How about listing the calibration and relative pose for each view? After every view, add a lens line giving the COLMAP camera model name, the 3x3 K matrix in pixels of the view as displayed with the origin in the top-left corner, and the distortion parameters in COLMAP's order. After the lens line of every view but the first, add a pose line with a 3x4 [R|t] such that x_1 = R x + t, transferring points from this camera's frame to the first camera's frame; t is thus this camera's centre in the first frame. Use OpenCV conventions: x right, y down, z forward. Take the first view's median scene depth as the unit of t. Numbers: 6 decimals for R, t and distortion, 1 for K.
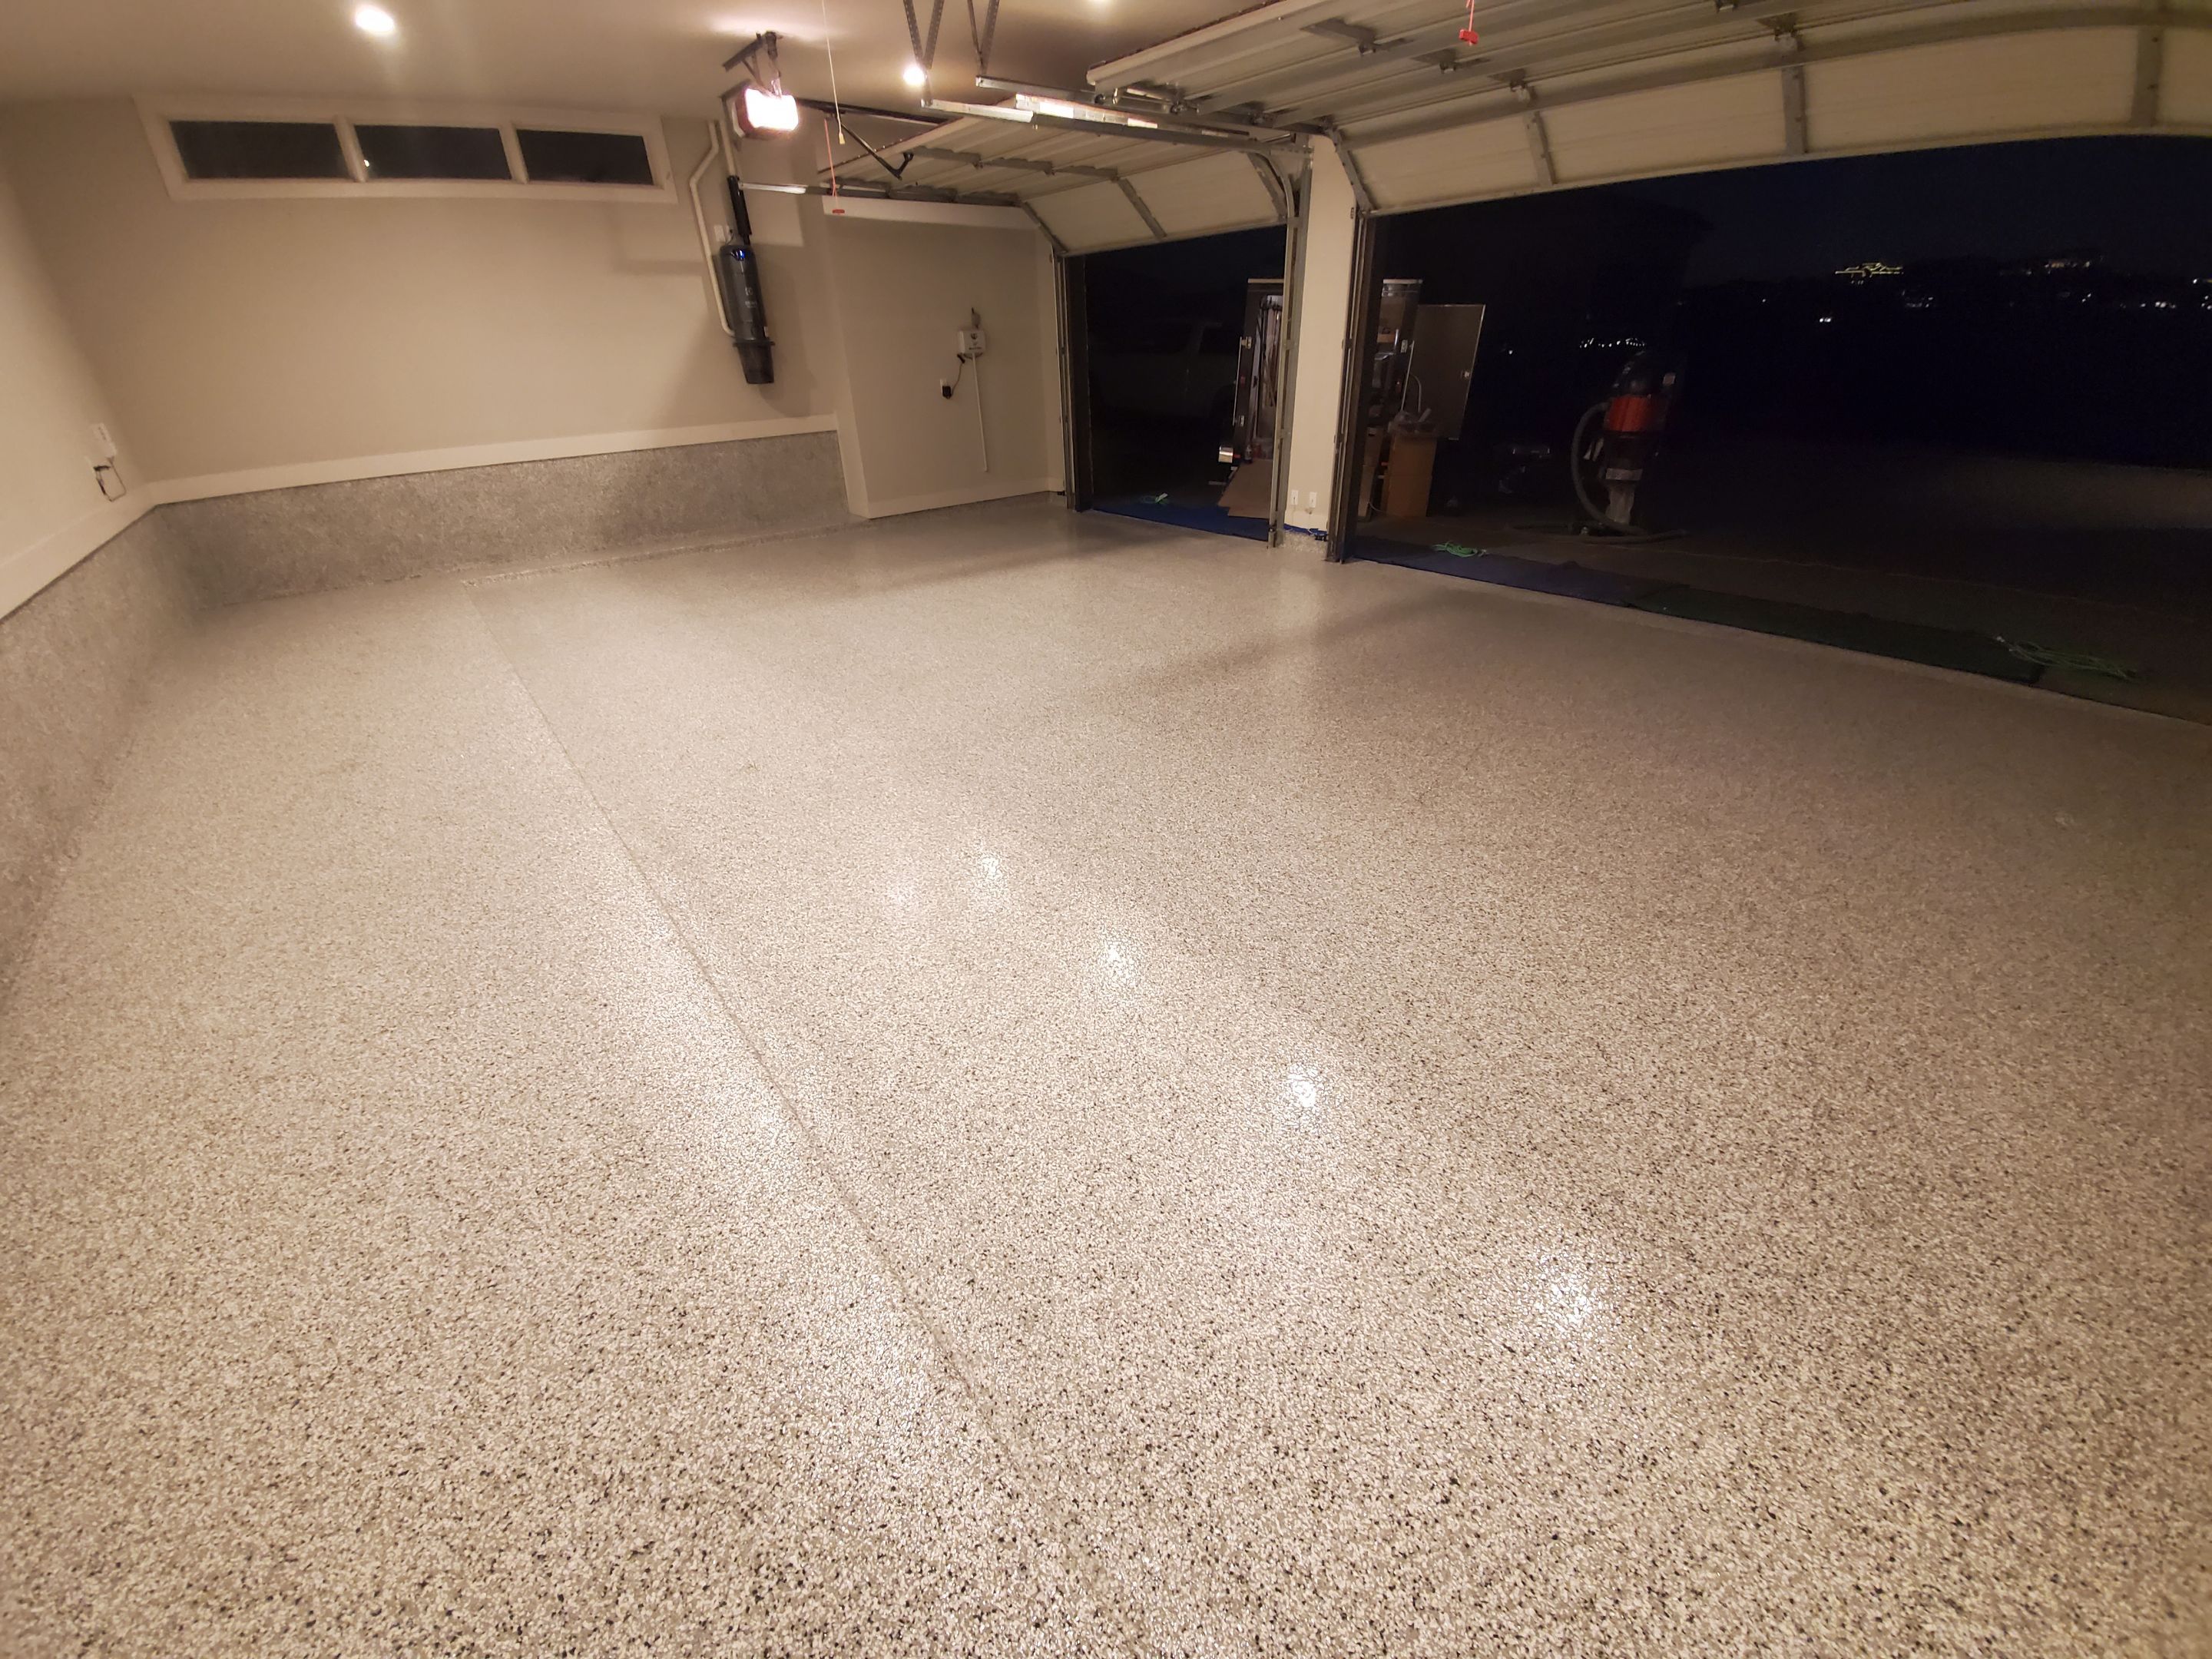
lens RADIAL K [[873.4, 0, 1088.0], [0, 873.4, 827.0], [0, 0, 1]] dist [0.011606, -0.016832]
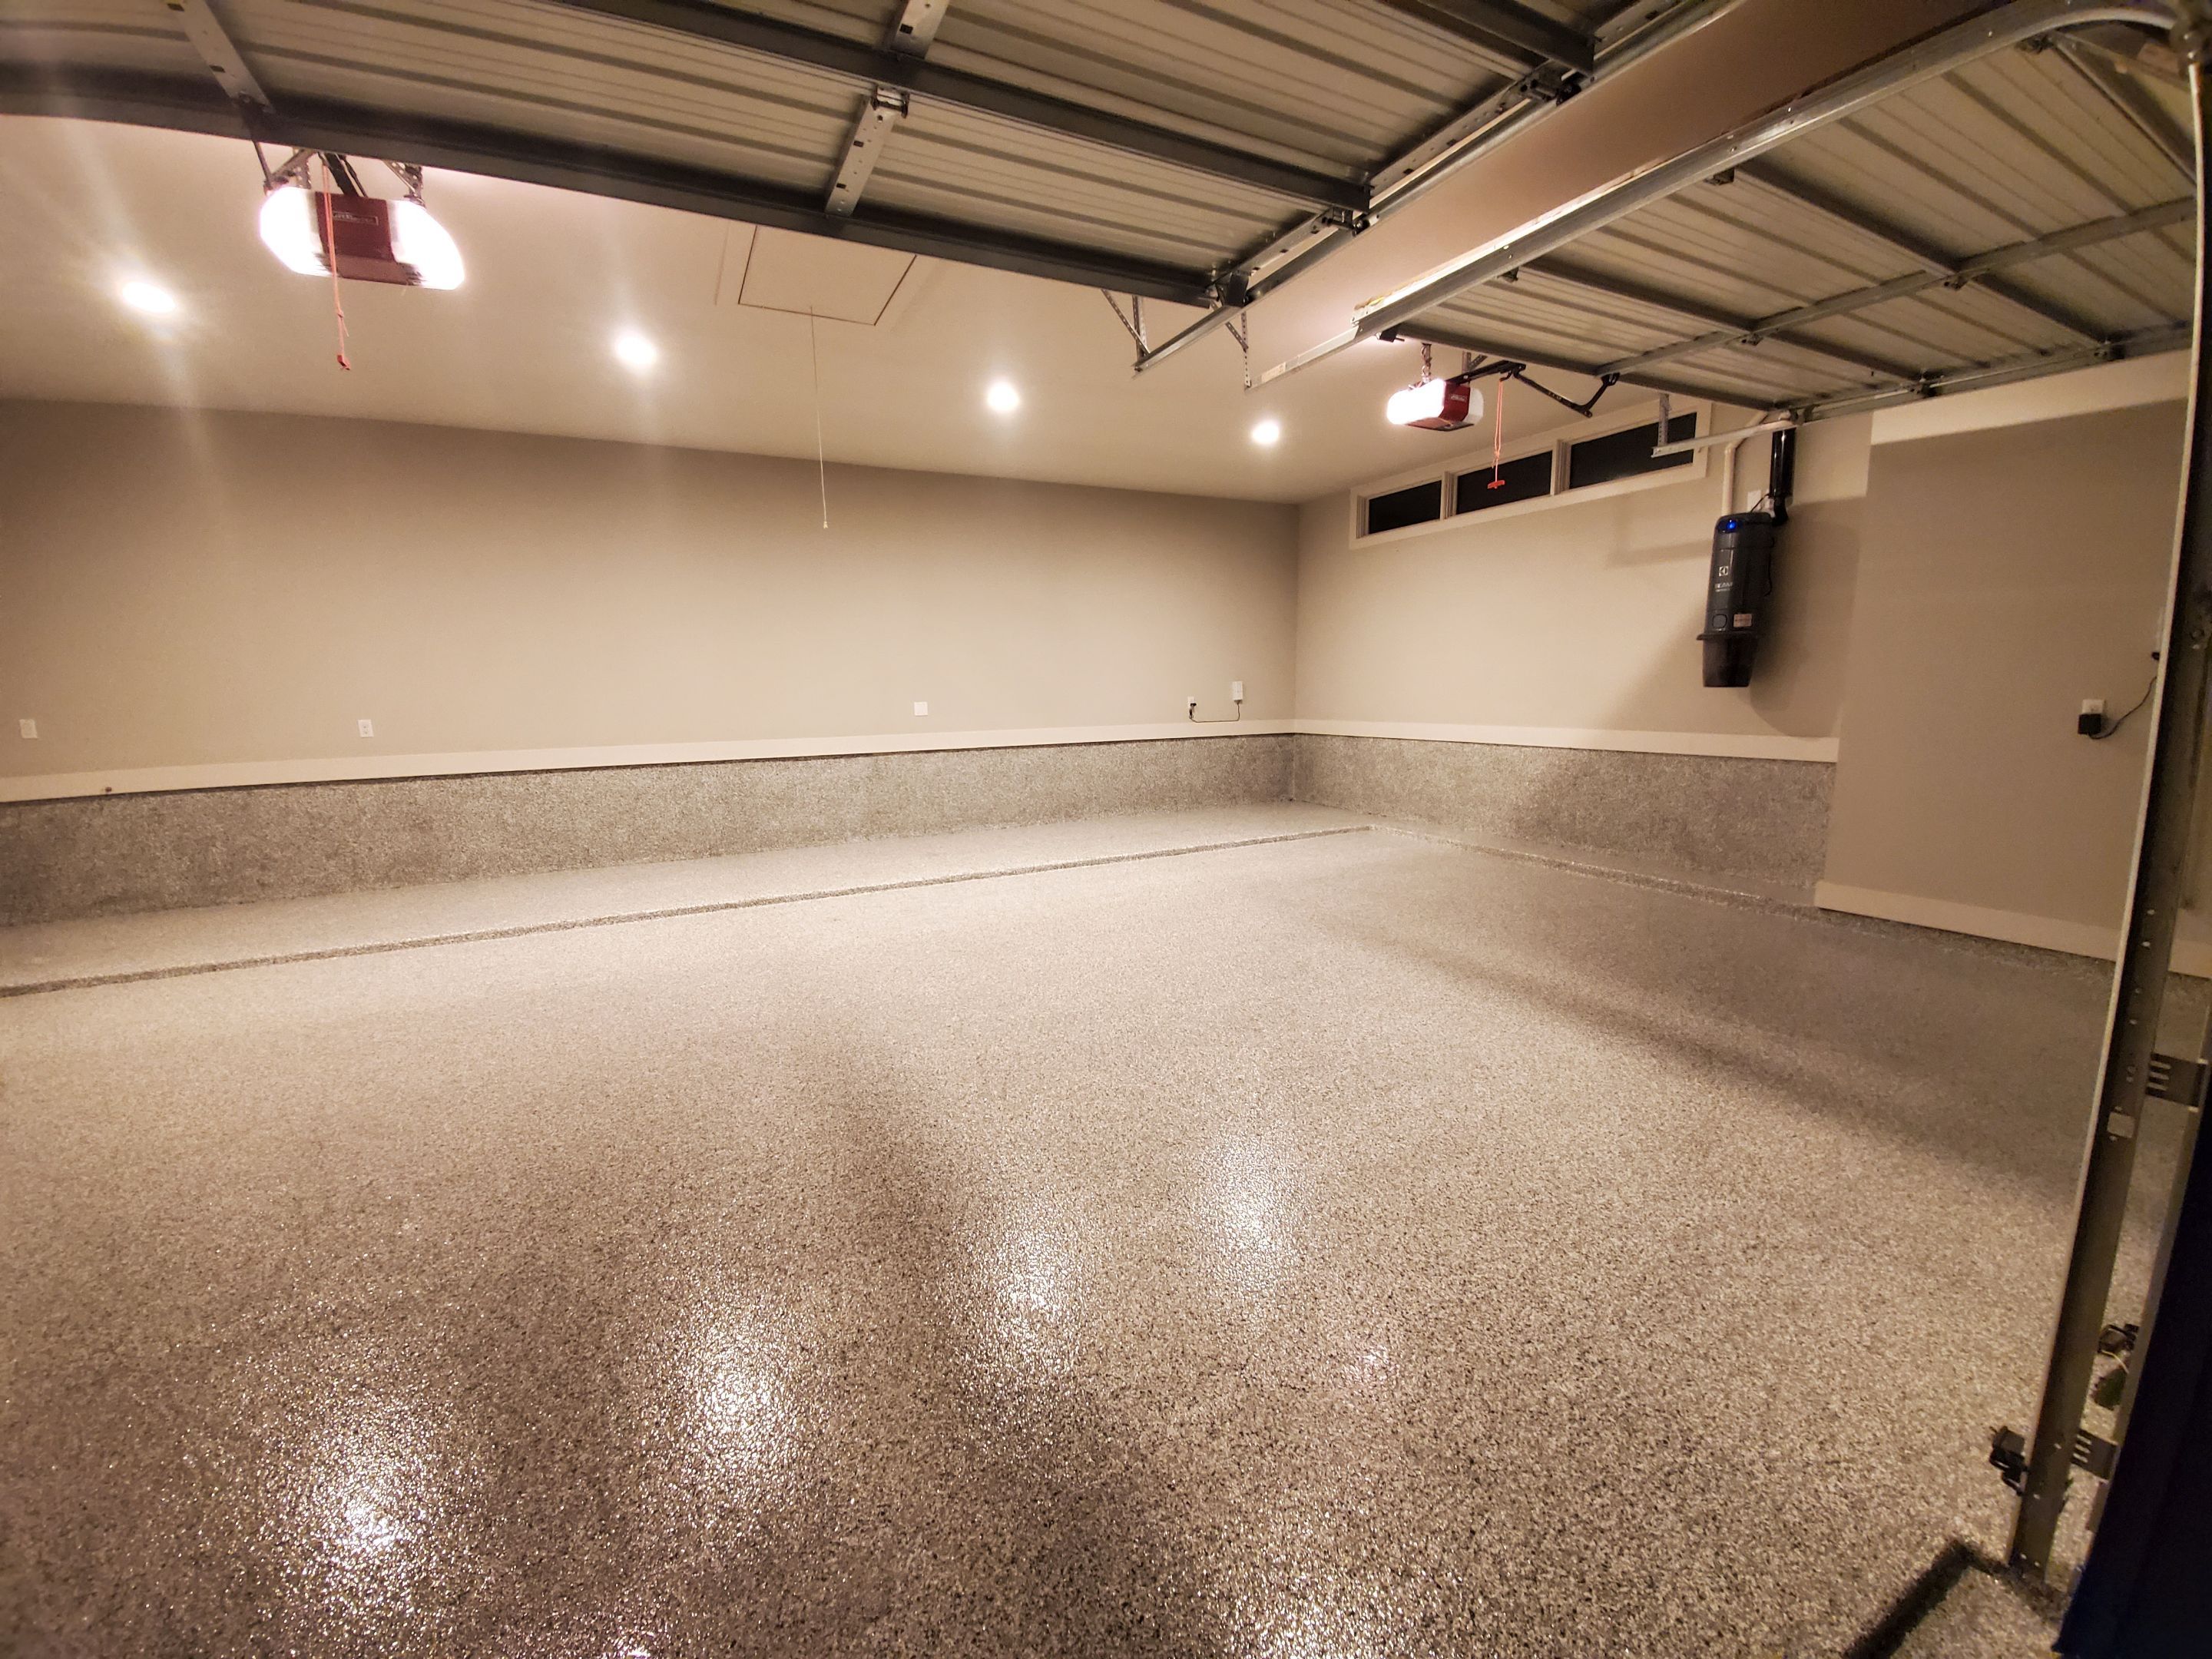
lens RADIAL K [[873.4, 0, 1088.0], [0, 873.4, 827.0], [0, 0, 1]] dist [0.011606, -0.016832]
pose [[-0.189871, 0.199809, -0.961262, 0.466480], [-0.454881, 0.849748, 0.266479, -0.406103], [0.870076, 0.487857, -0.070453, 0.731976]]
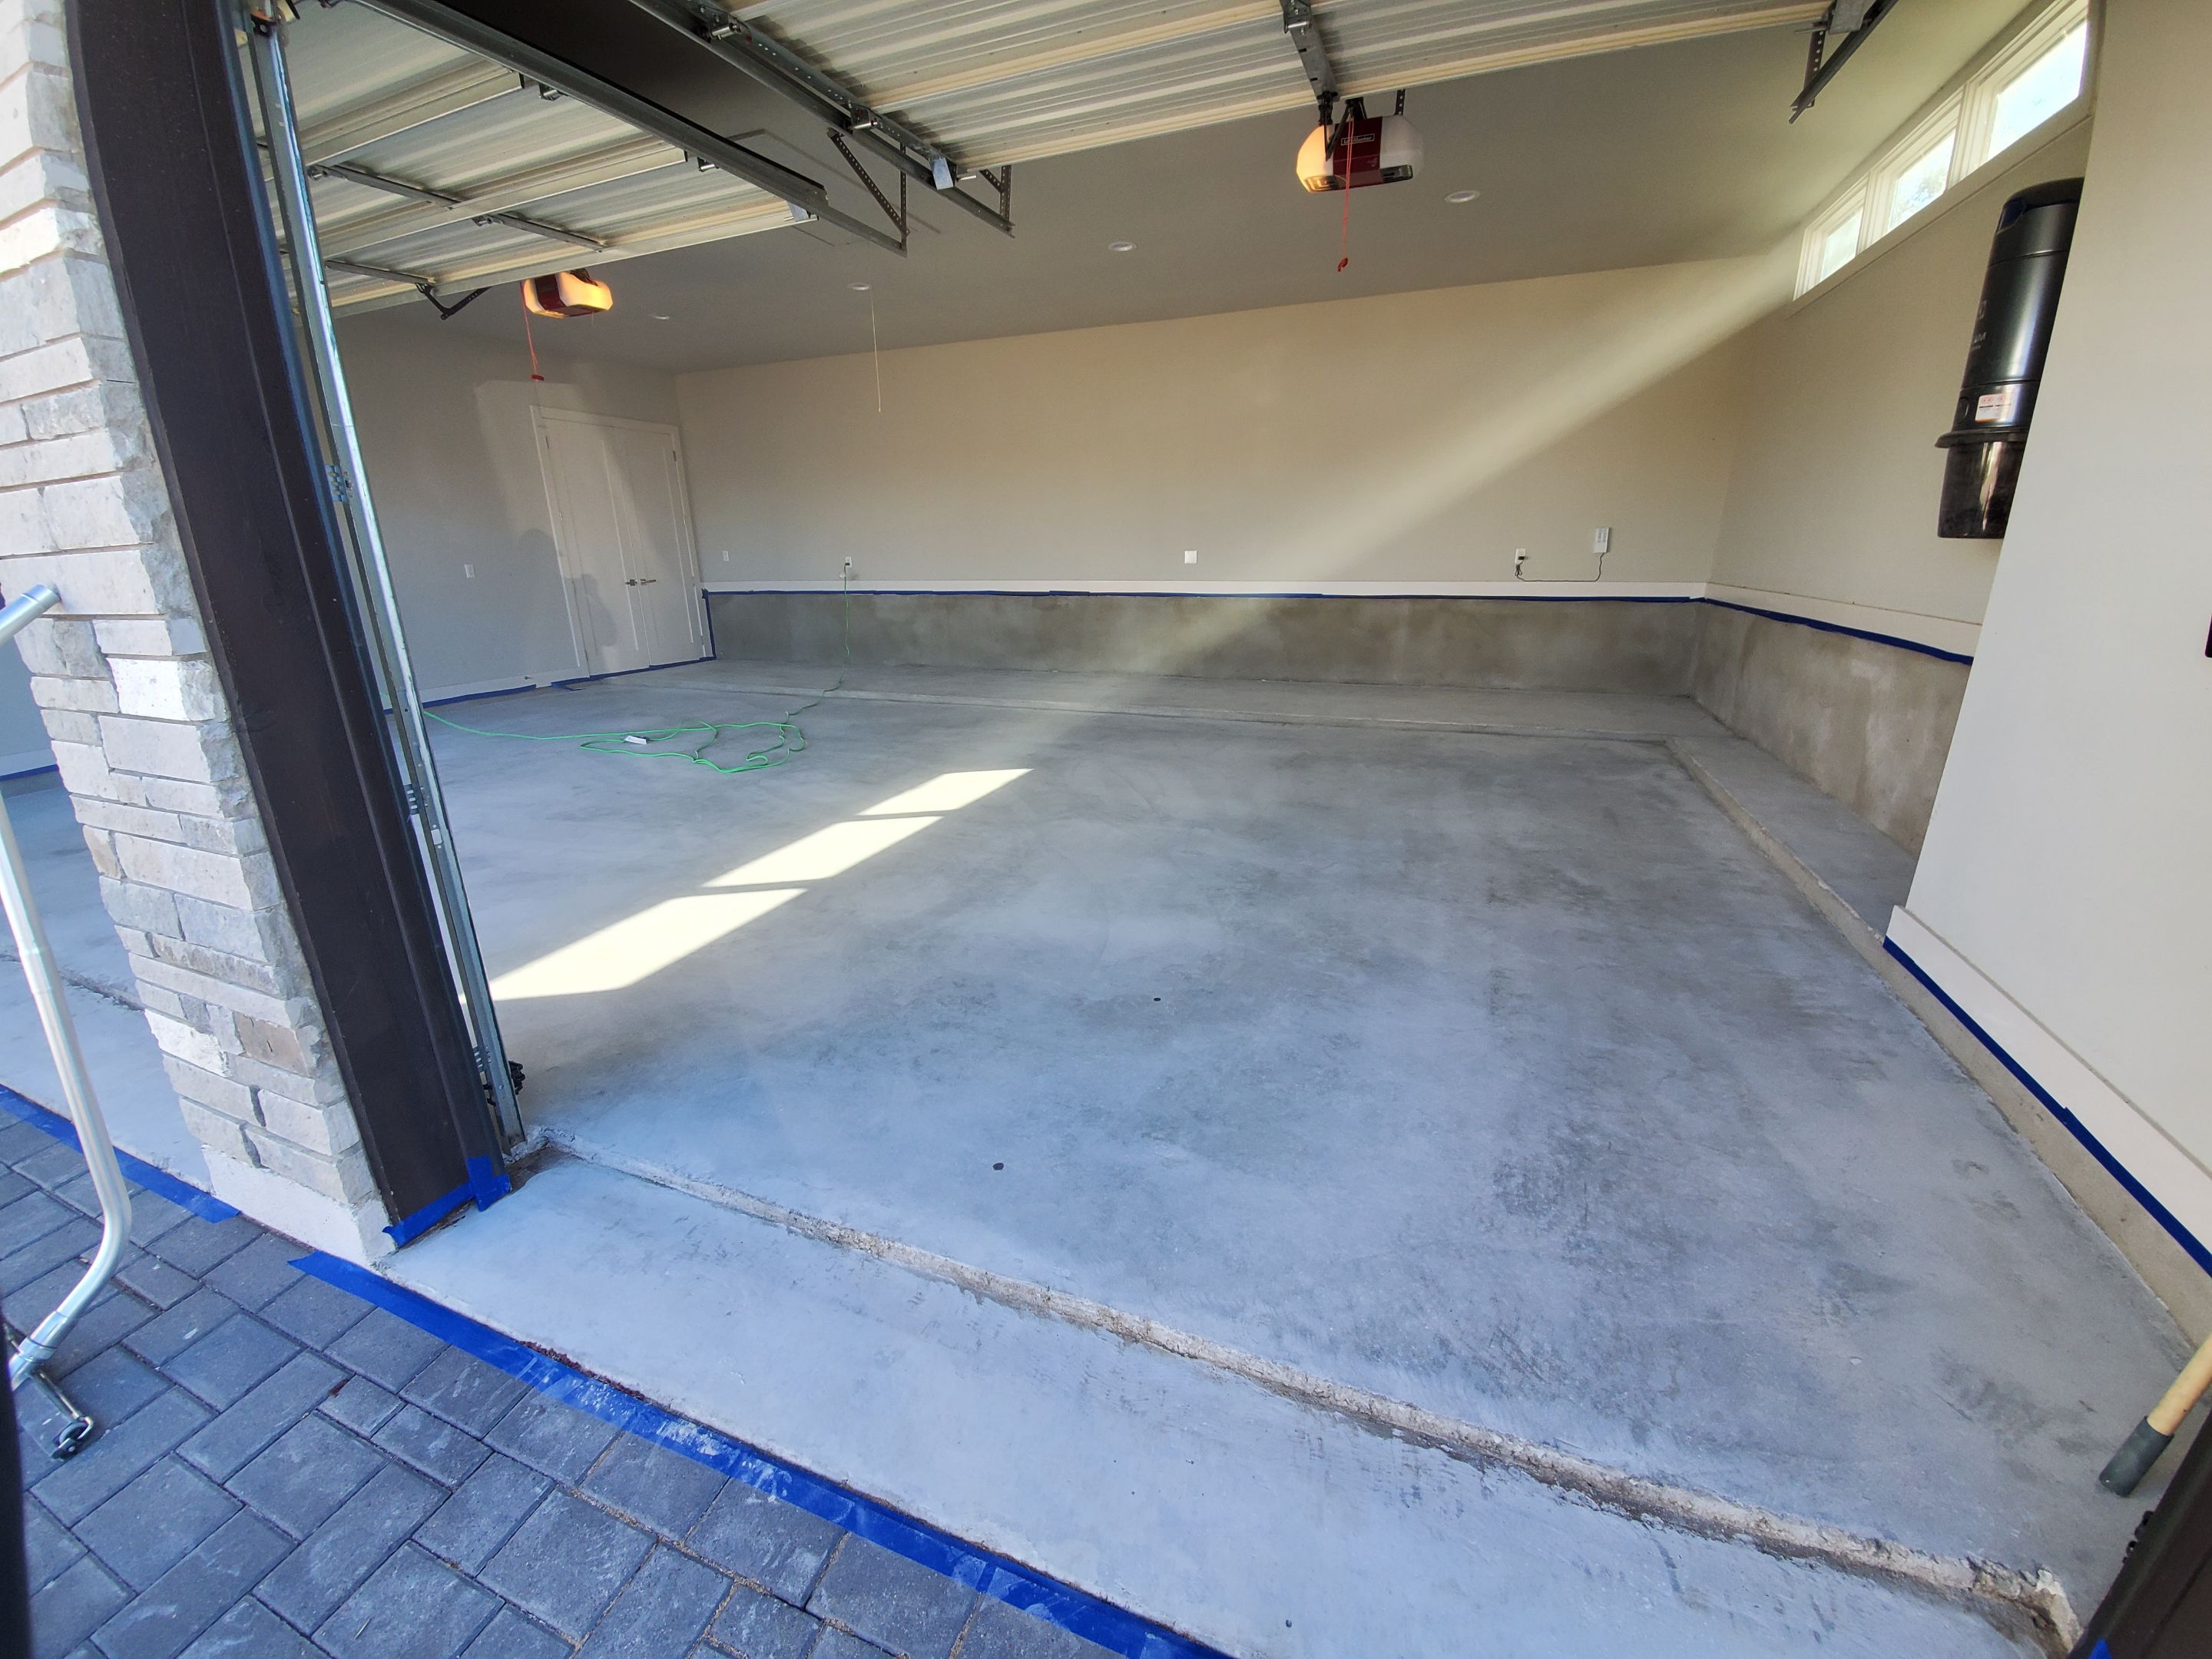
lens RADIAL K [[873.4, 0, 1088.0], [0, 873.4, 827.0], [0, 0, 1]] dist [0.011606, -0.016832]
pose [[-0.861370, 0.201880, -0.466139, 0.169568], [-0.205228, 0.701110, 0.682881, -0.660027], [0.464675, 0.683878, -0.562484, 1.237609]]
